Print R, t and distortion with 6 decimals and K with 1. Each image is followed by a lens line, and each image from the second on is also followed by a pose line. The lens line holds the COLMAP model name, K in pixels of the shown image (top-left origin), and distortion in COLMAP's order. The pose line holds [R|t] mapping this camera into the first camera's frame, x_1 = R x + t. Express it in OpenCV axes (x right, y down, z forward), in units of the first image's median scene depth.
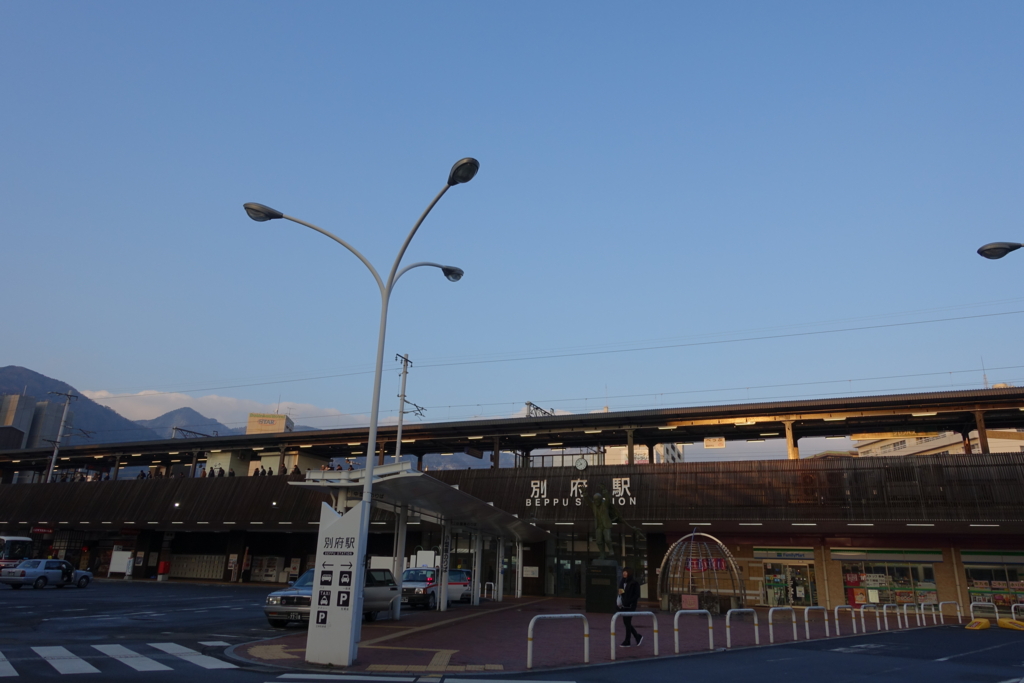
lens RADIAL K [[694.6, 0, 512.3], [0, 694.6, 342.8], [0, 0, 1]] dist [0.005642, 0.001028]
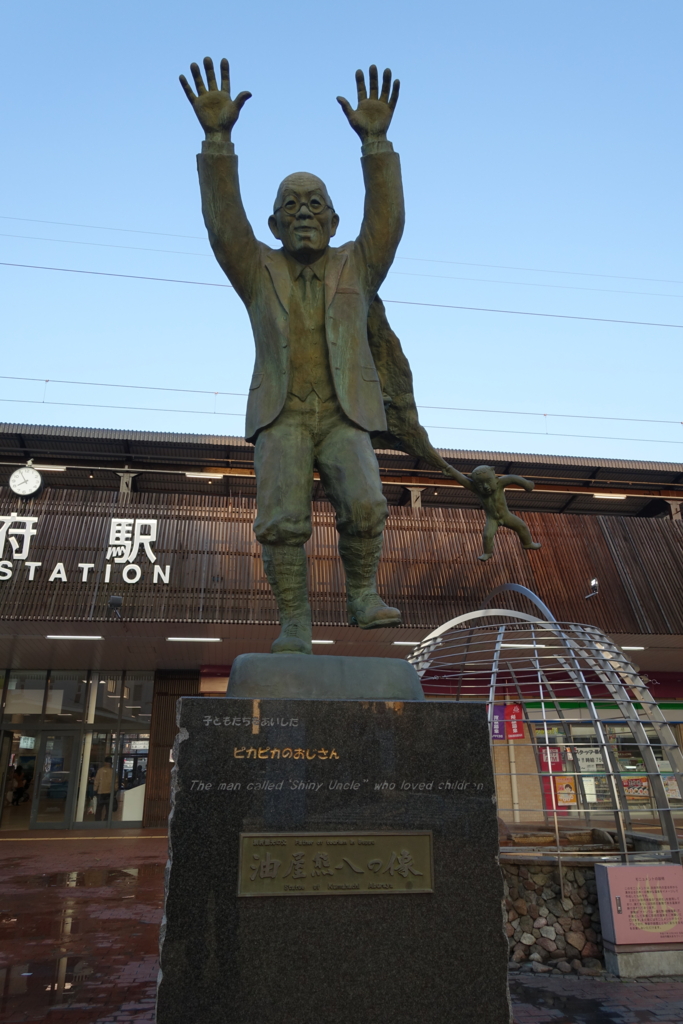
lens RADIAL K [[694.6, 0, 339.5], [0, 694.6, 509.5], [0, 0, 1]] dist [0.005642, 0.001028]
pose [[0.832622, 0.156730, 0.531203, 0.044050], [-0.143741, 0.987410, -0.066030, 0.200538], [-0.534864, -0.021377, 0.844668, 0.612145]]
